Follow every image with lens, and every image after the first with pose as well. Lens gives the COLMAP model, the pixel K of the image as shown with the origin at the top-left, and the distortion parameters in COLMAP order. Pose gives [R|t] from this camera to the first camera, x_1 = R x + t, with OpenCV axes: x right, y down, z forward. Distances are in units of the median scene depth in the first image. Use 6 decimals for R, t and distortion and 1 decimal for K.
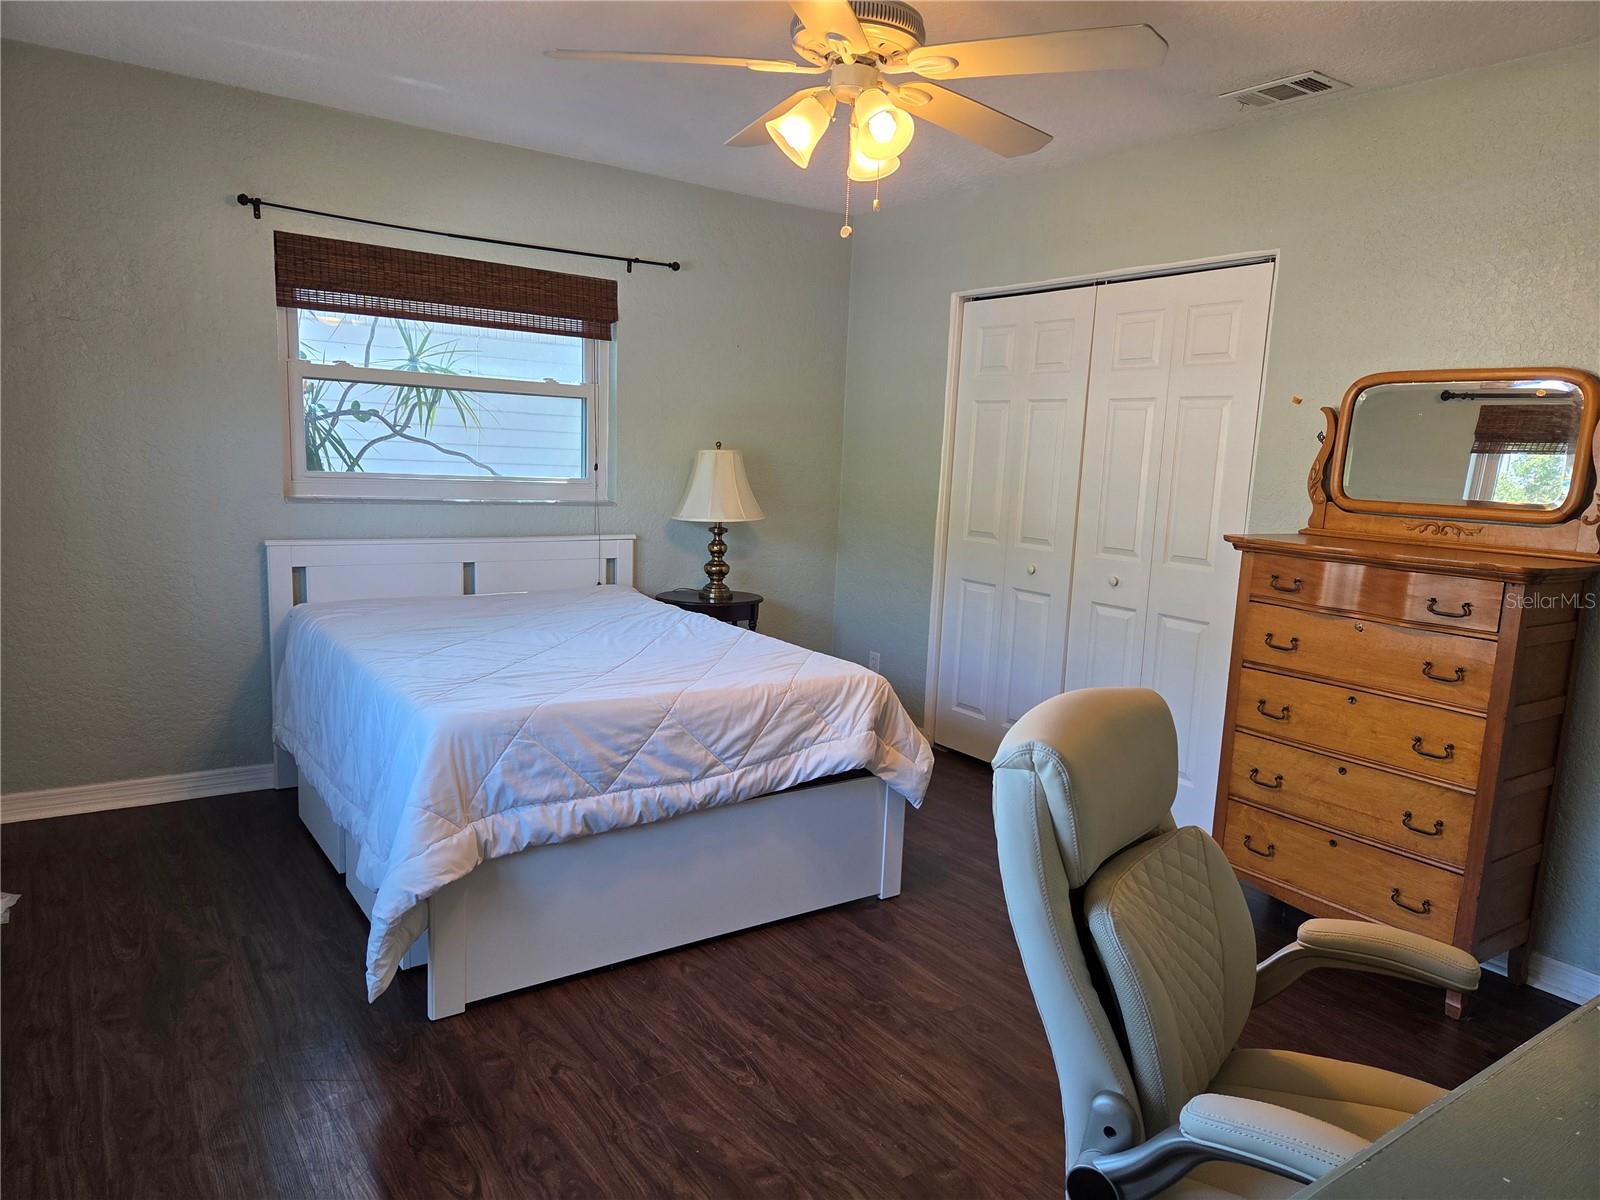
lens RADIAL K [[1068.5, 0, 804.9], [0, 1068.5, 597.1], [0, 0, 1]] dist [0.081032, -0.063641]
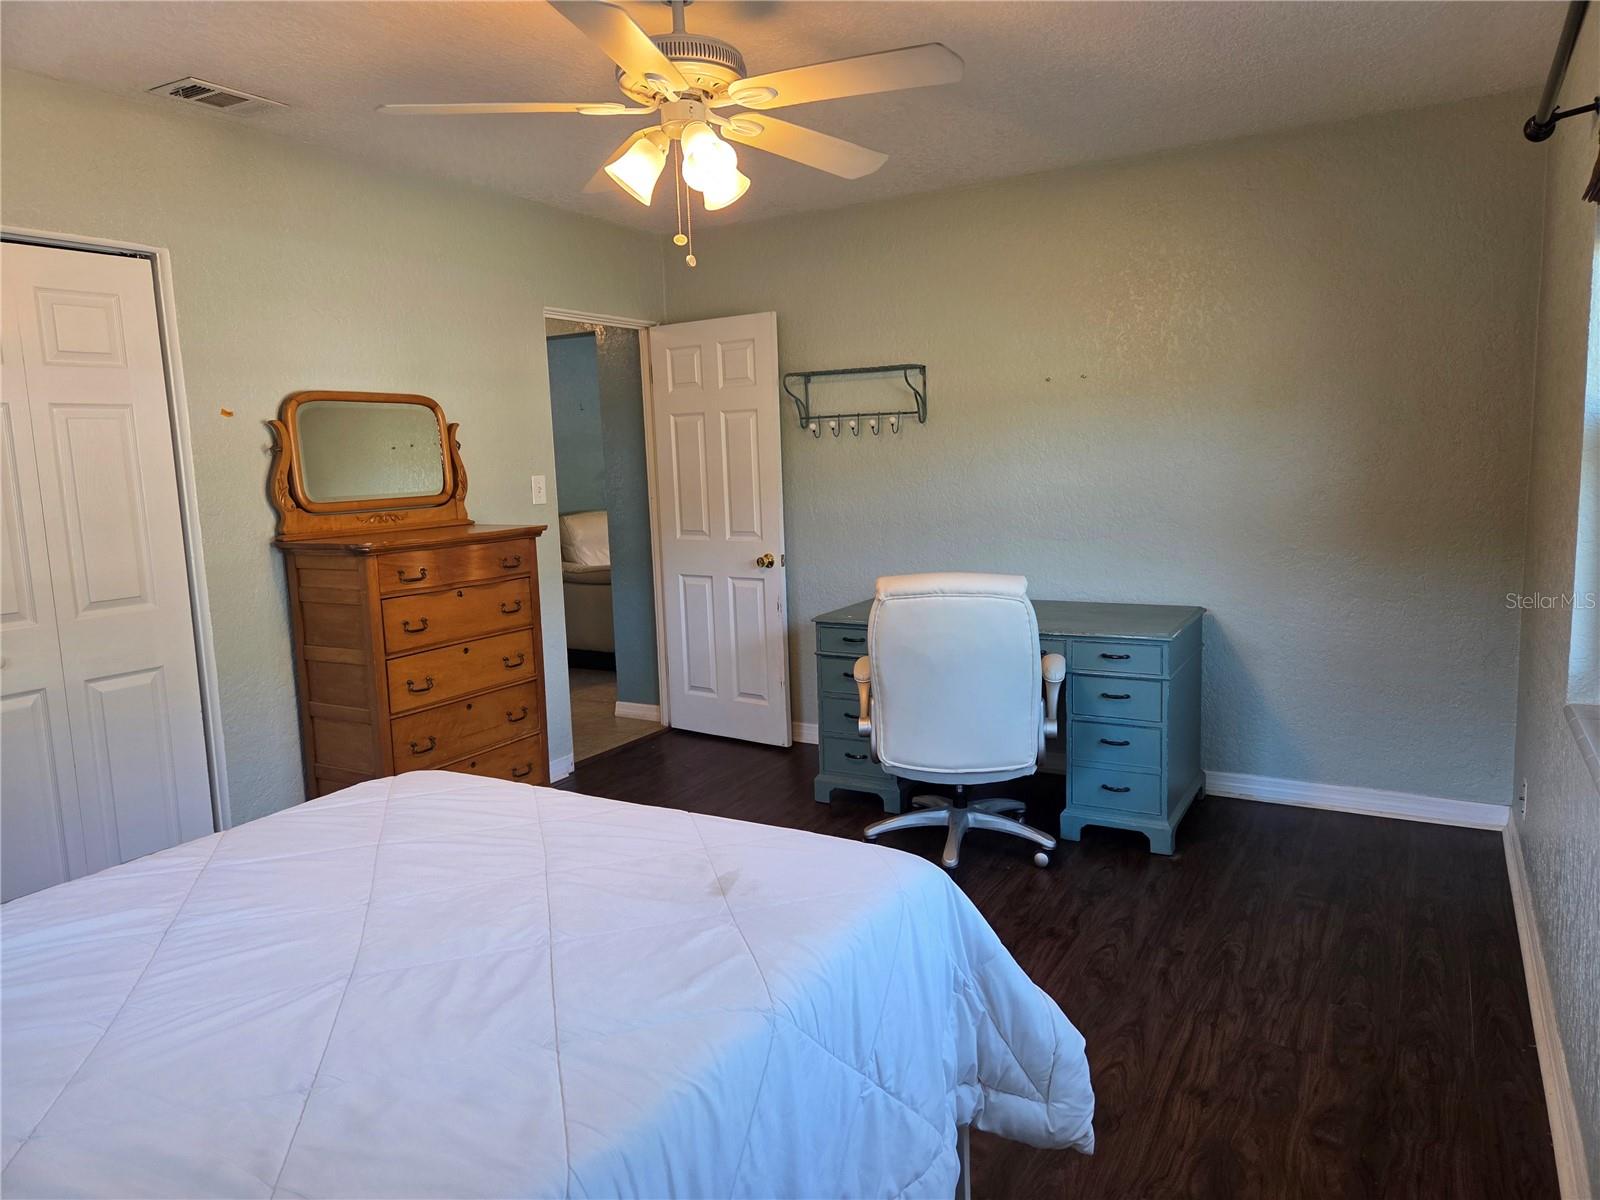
lens RADIAL K [[1068.5, 0, 804.9], [0, 1068.5, 597.1], [0, 0, 1]] dist [0.081032, -0.063641]
pose [[-0.421374, -0.146368, 0.894997, -1.345096], [0.147312, 0.962736, 0.226802, -0.331305], [-0.894842, 0.227413, -0.384110, 1.881262]]
